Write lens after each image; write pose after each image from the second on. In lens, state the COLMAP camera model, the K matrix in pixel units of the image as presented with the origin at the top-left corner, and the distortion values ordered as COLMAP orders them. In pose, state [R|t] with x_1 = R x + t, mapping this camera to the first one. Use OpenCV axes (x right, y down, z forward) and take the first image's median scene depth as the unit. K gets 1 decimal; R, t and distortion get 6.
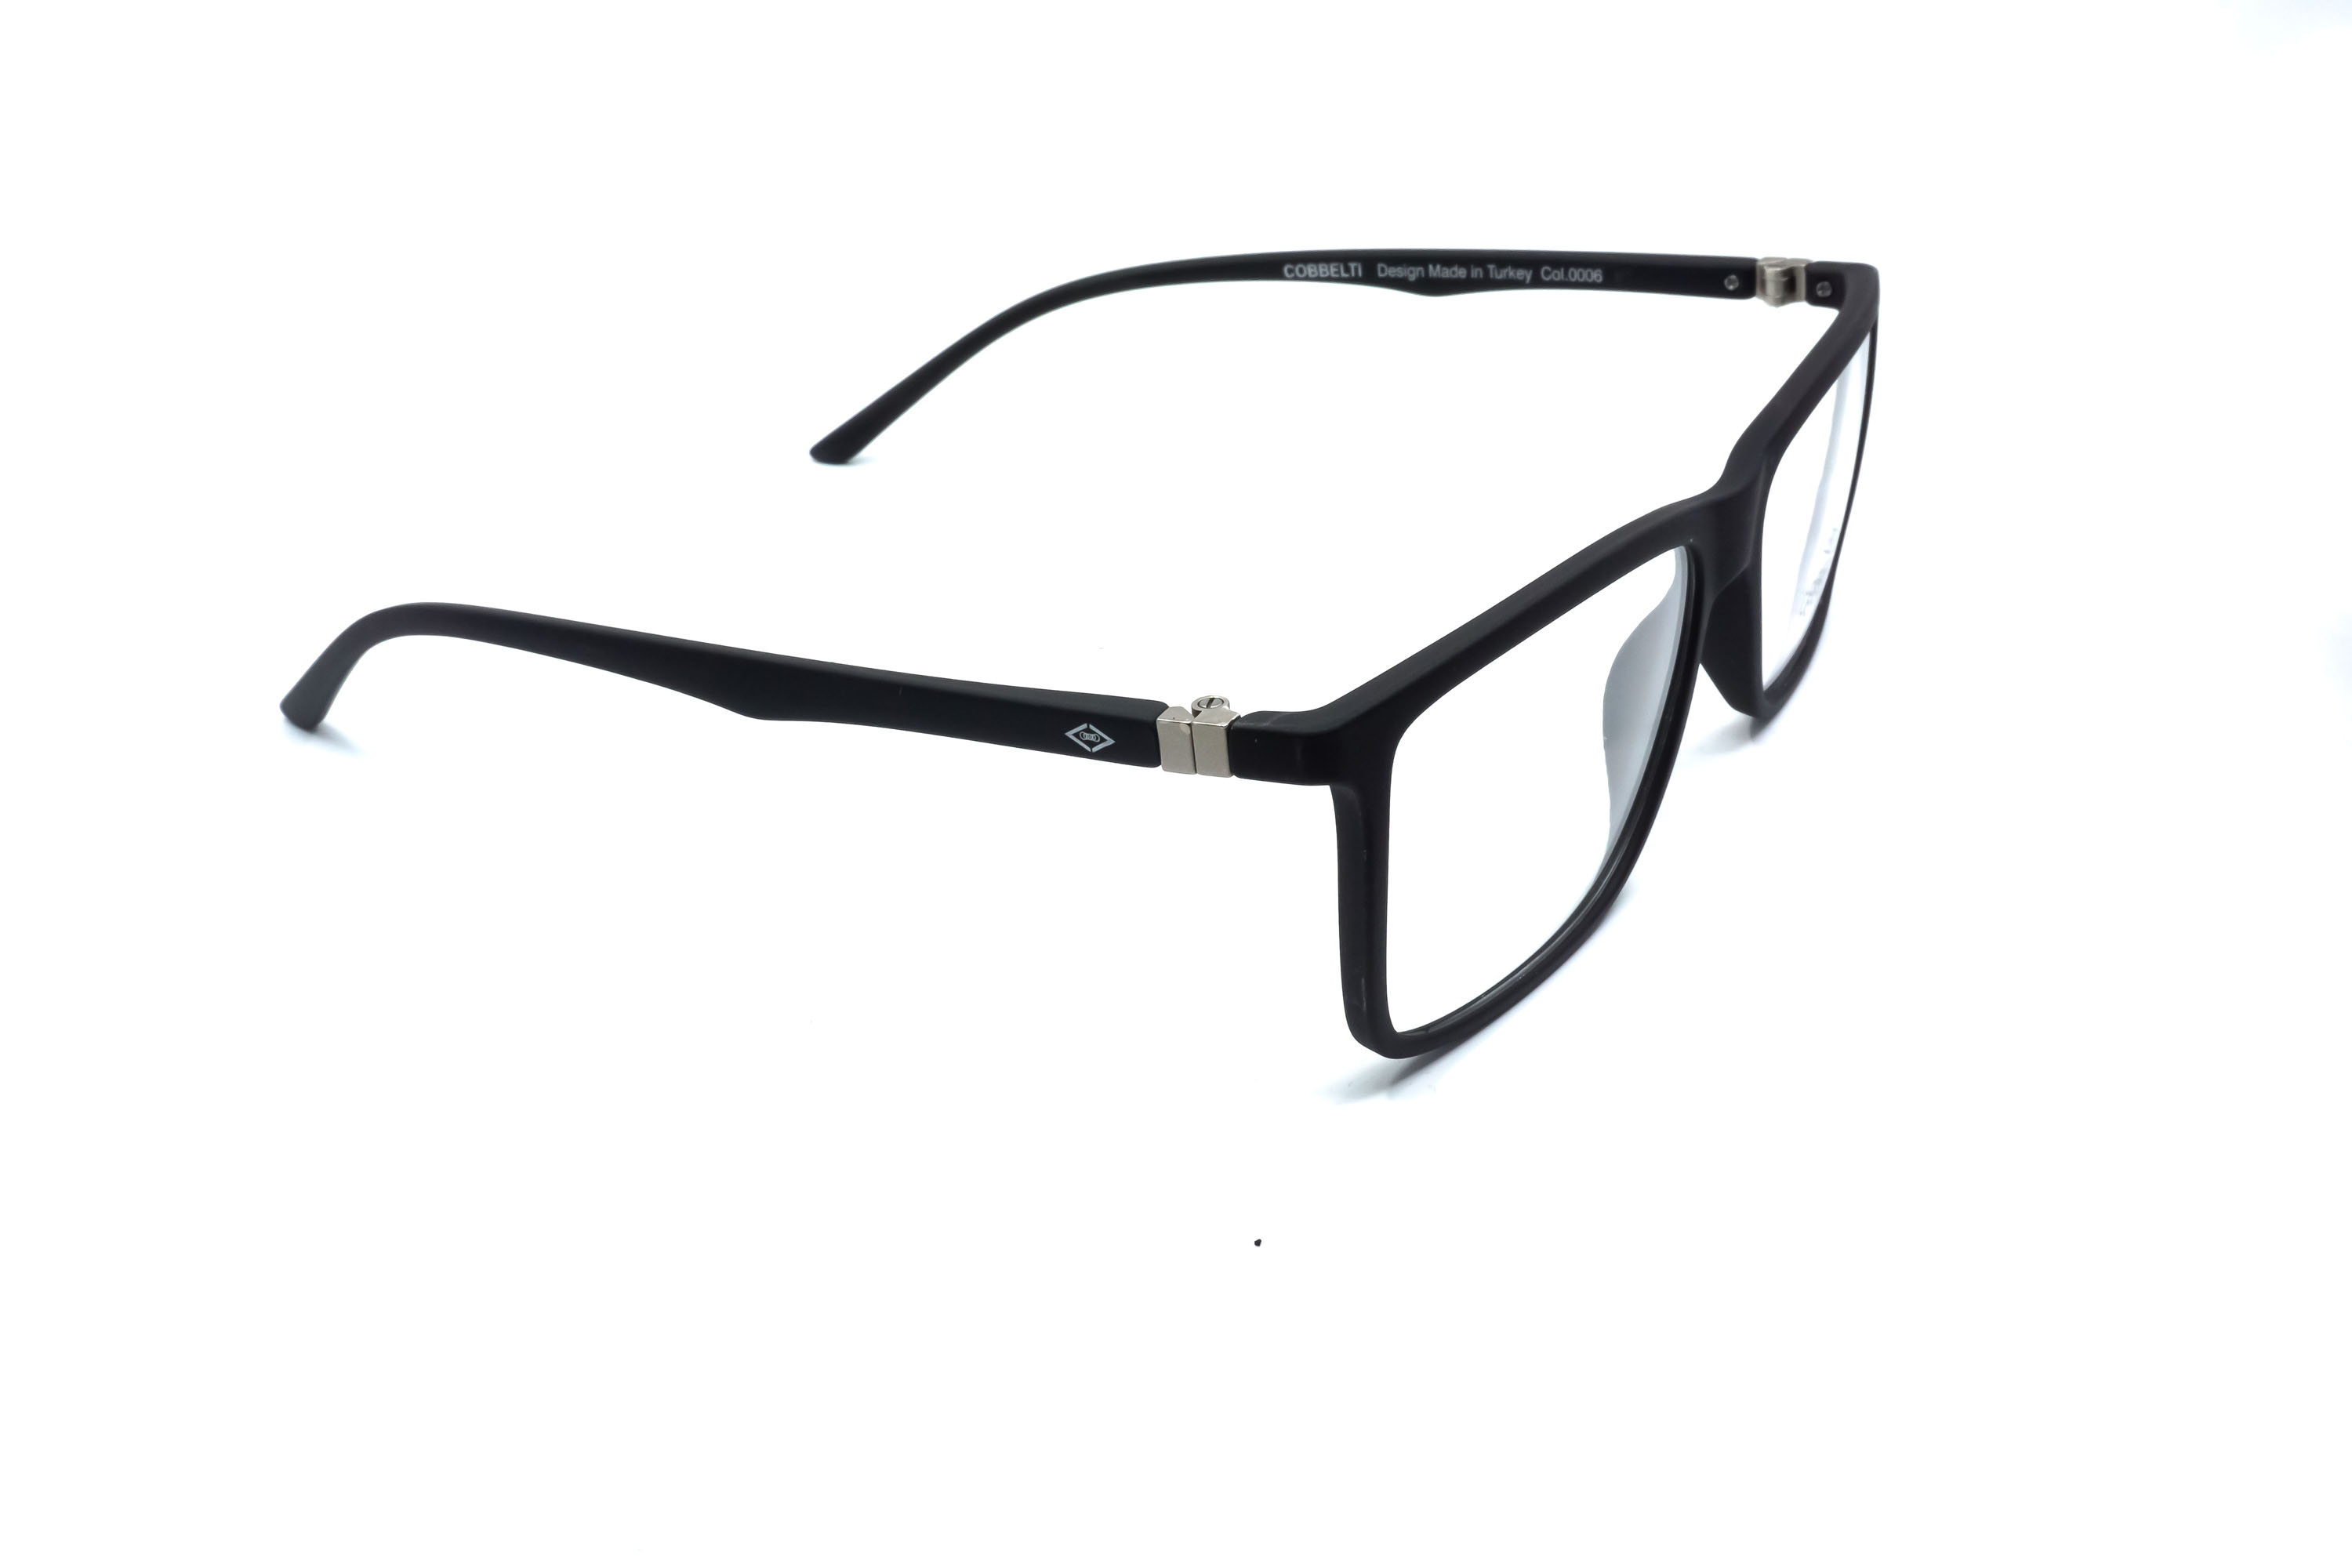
lens RADIAL K [[2586.0, 0, 1176.0], [0, 2586.0, 784.0], [0, 0, 1]] dist [0.010156, 0.009130]
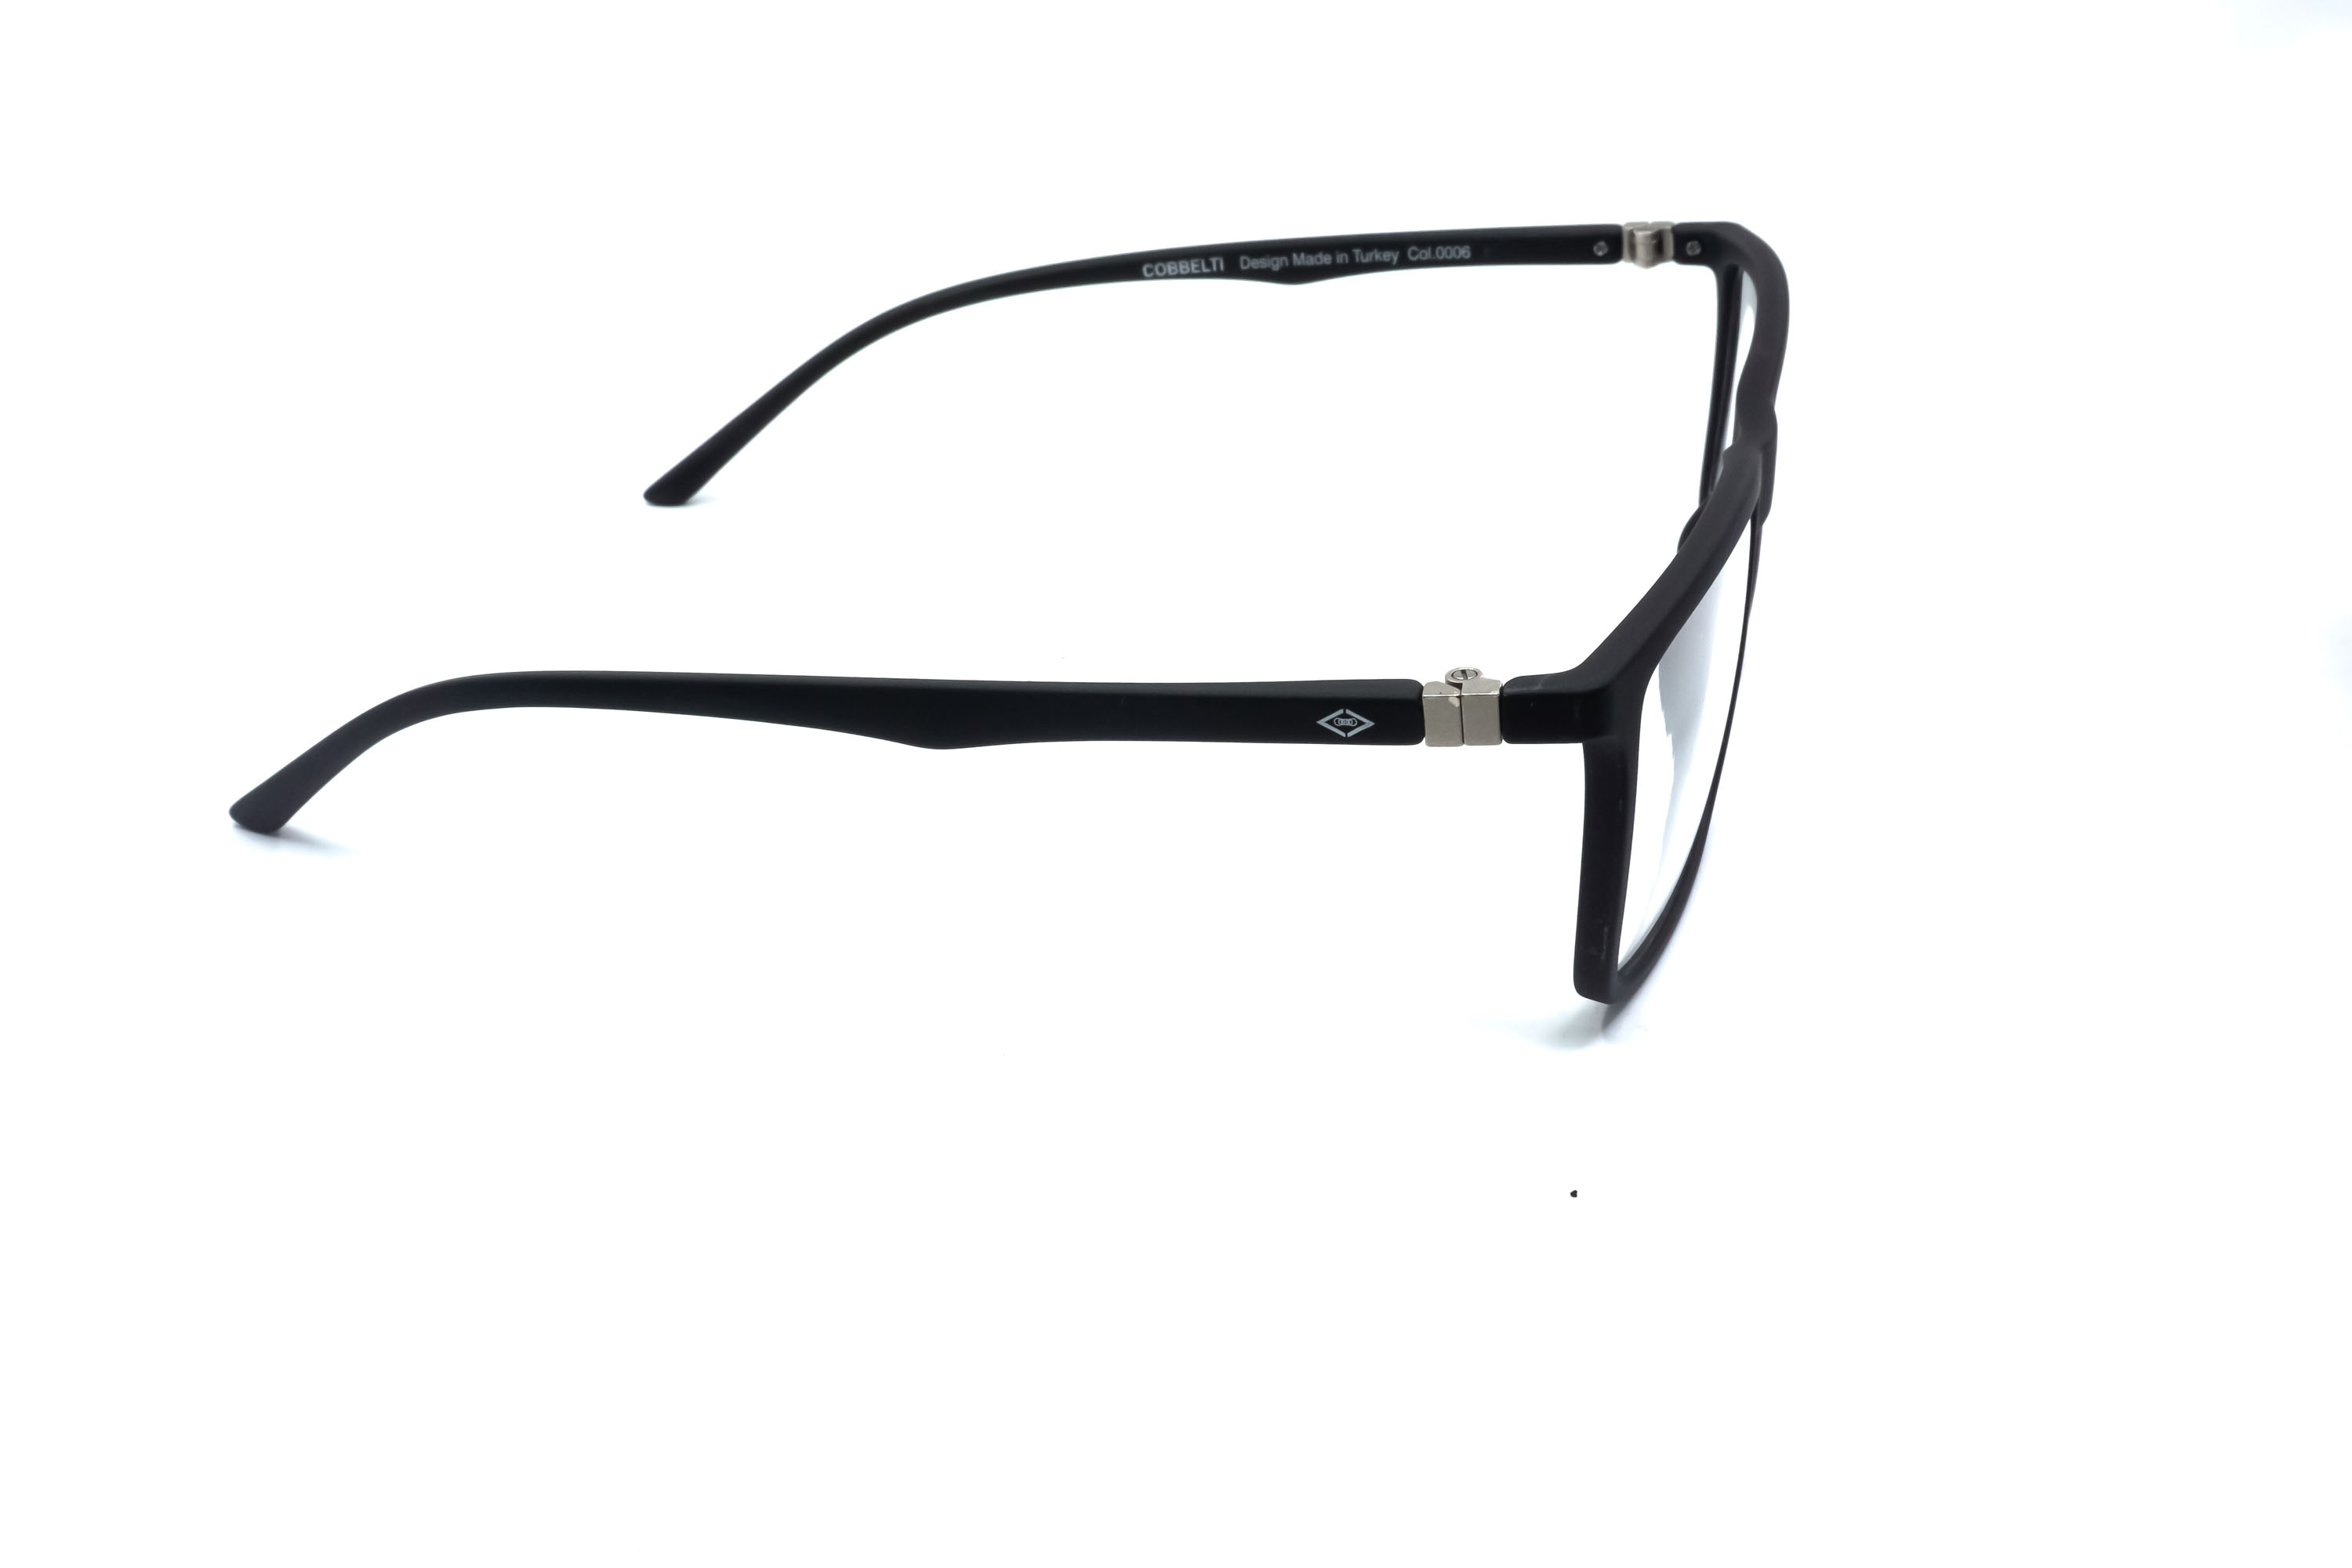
lens RADIAL K [[2586.0, 0, 1176.0], [0, 2586.0, 784.0], [0, 0, 1]] dist [0.010156, 0.009130]
pose [[0.965046, -0.117437, 0.234296, -0.213191], [0.119196, 0.992848, 0.006689, -0.005639], [-0.233406, 0.021472, 0.972142, 0.024387]]
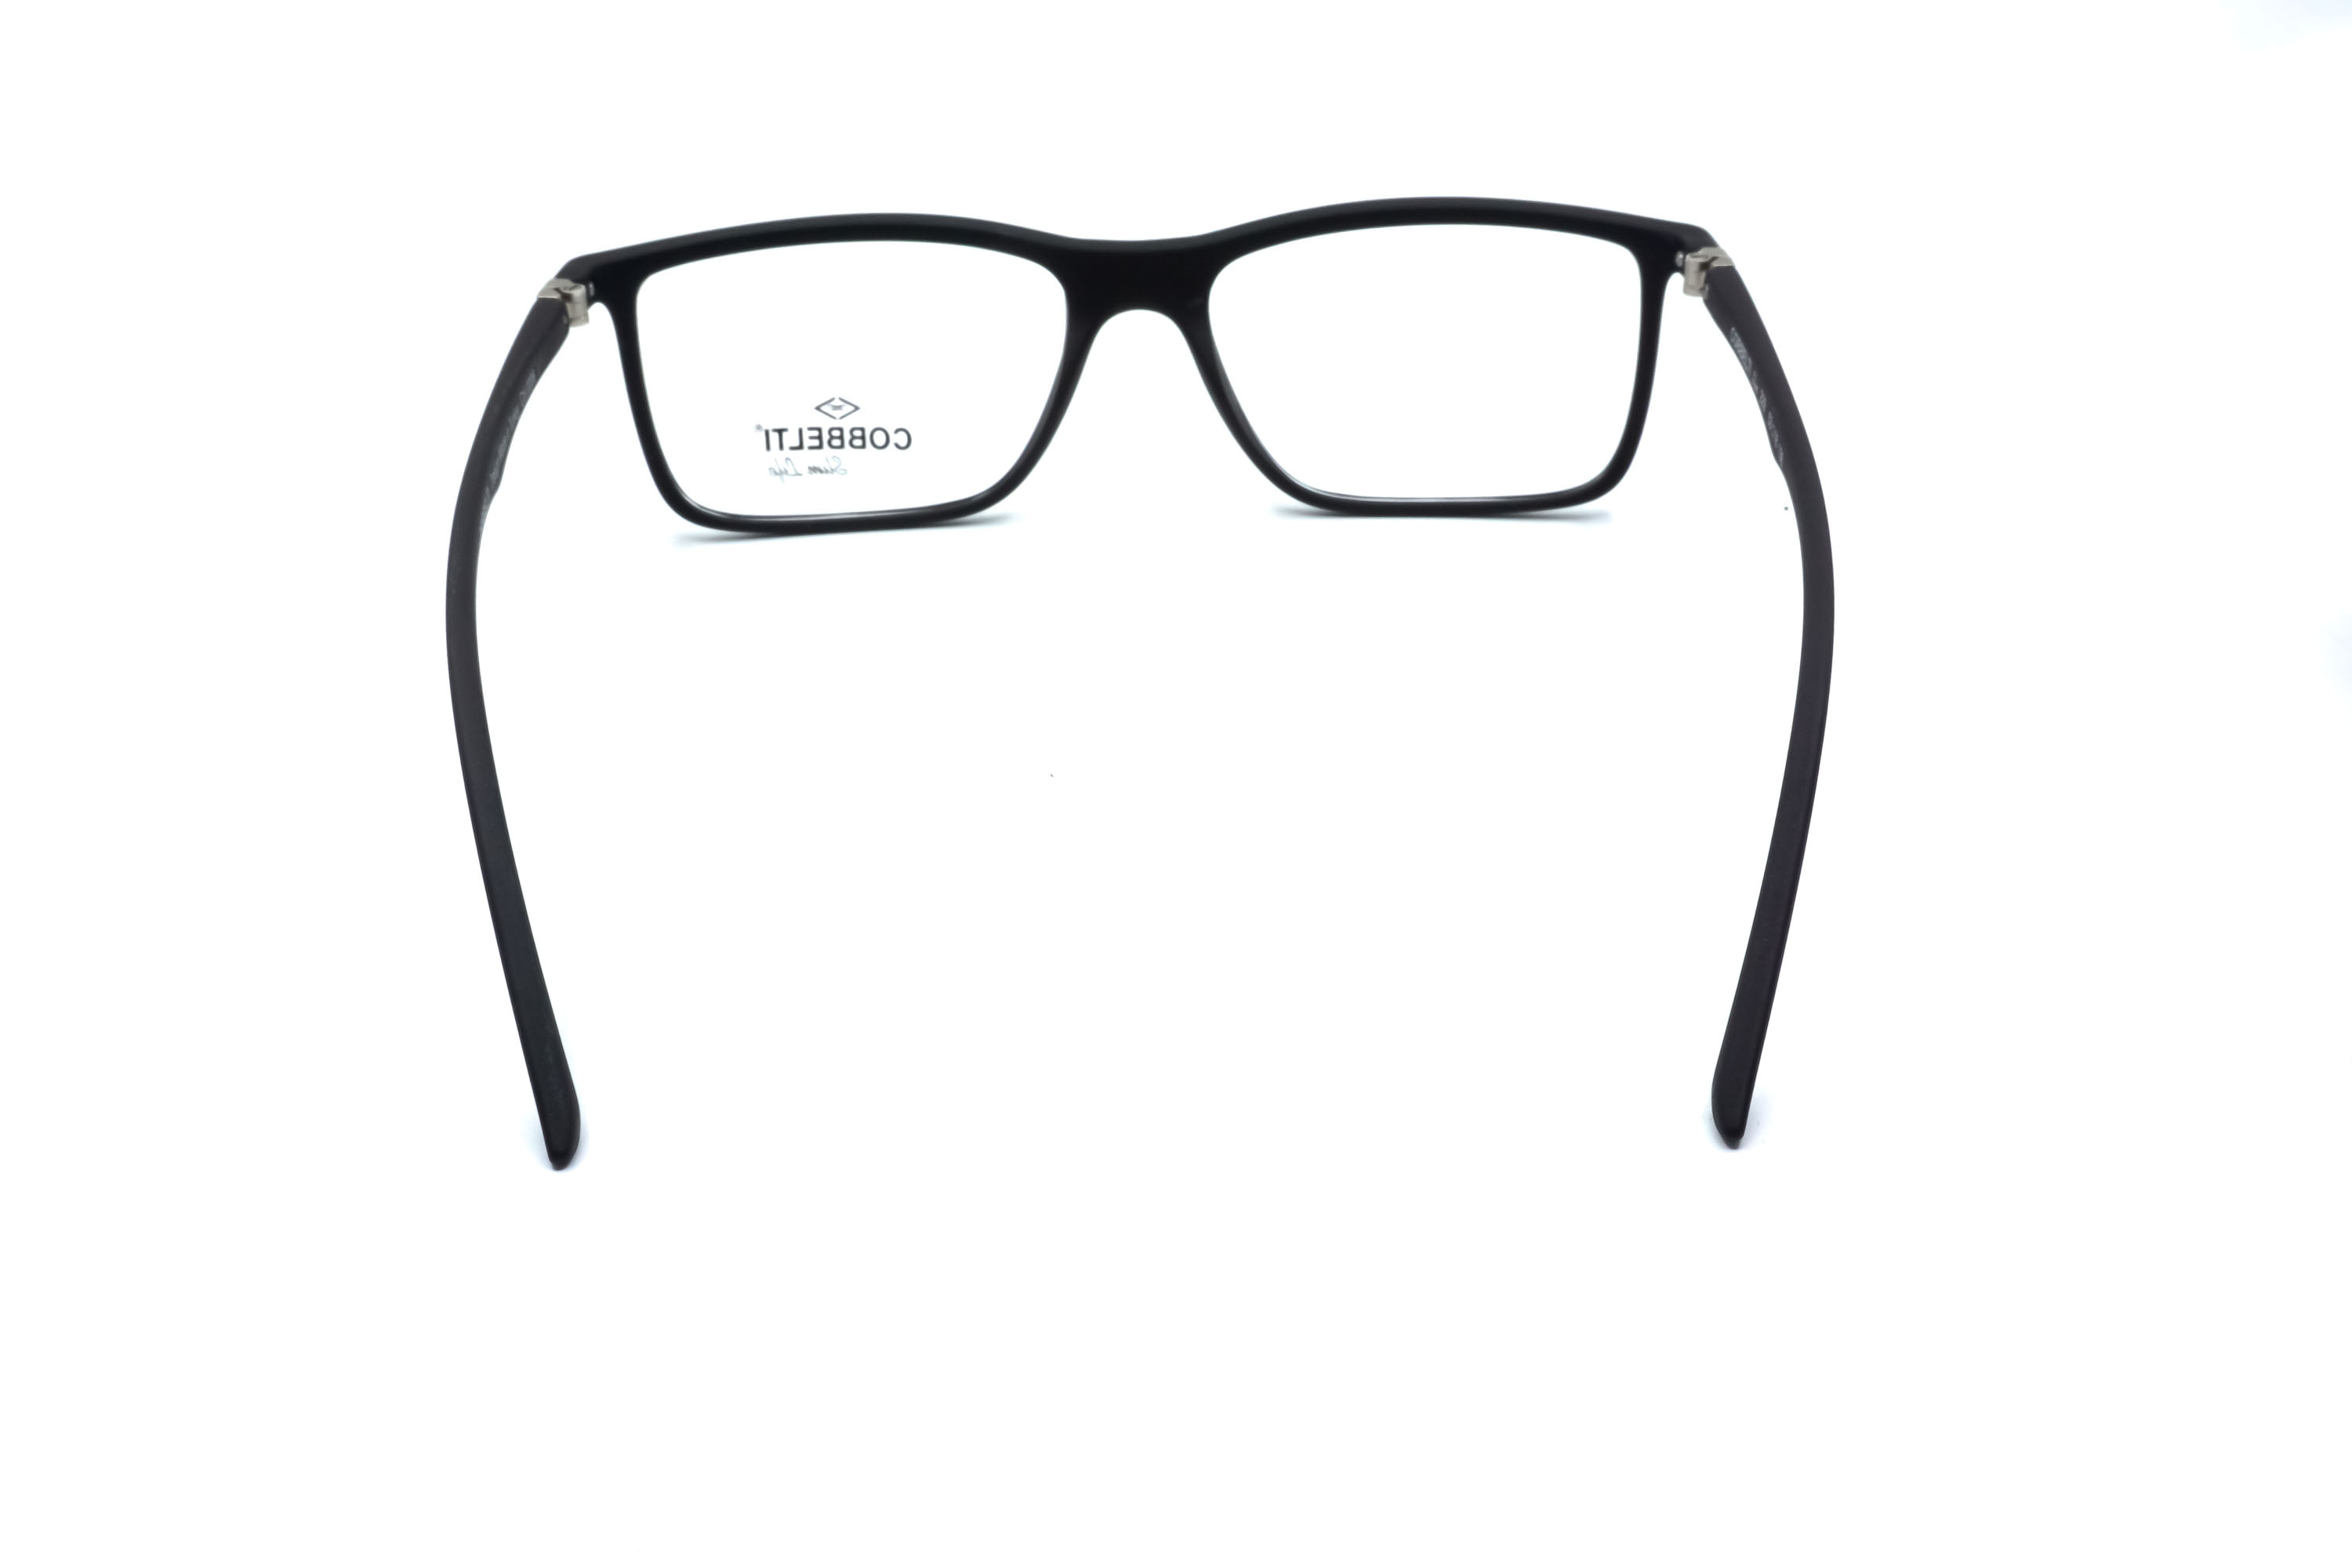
lens RADIAL K [[2568.1, 0, 1175.2], [0, 2568.1, 858.7], [0, 0, 1]] dist [0.047829, 0.015408]
pose [[-0.526107, -0.377183, 0.762197, -0.712315], [0.416757, 0.666908, 0.617695, -0.547828], [-0.741299, 0.642625, -0.193671, 1.102252]]
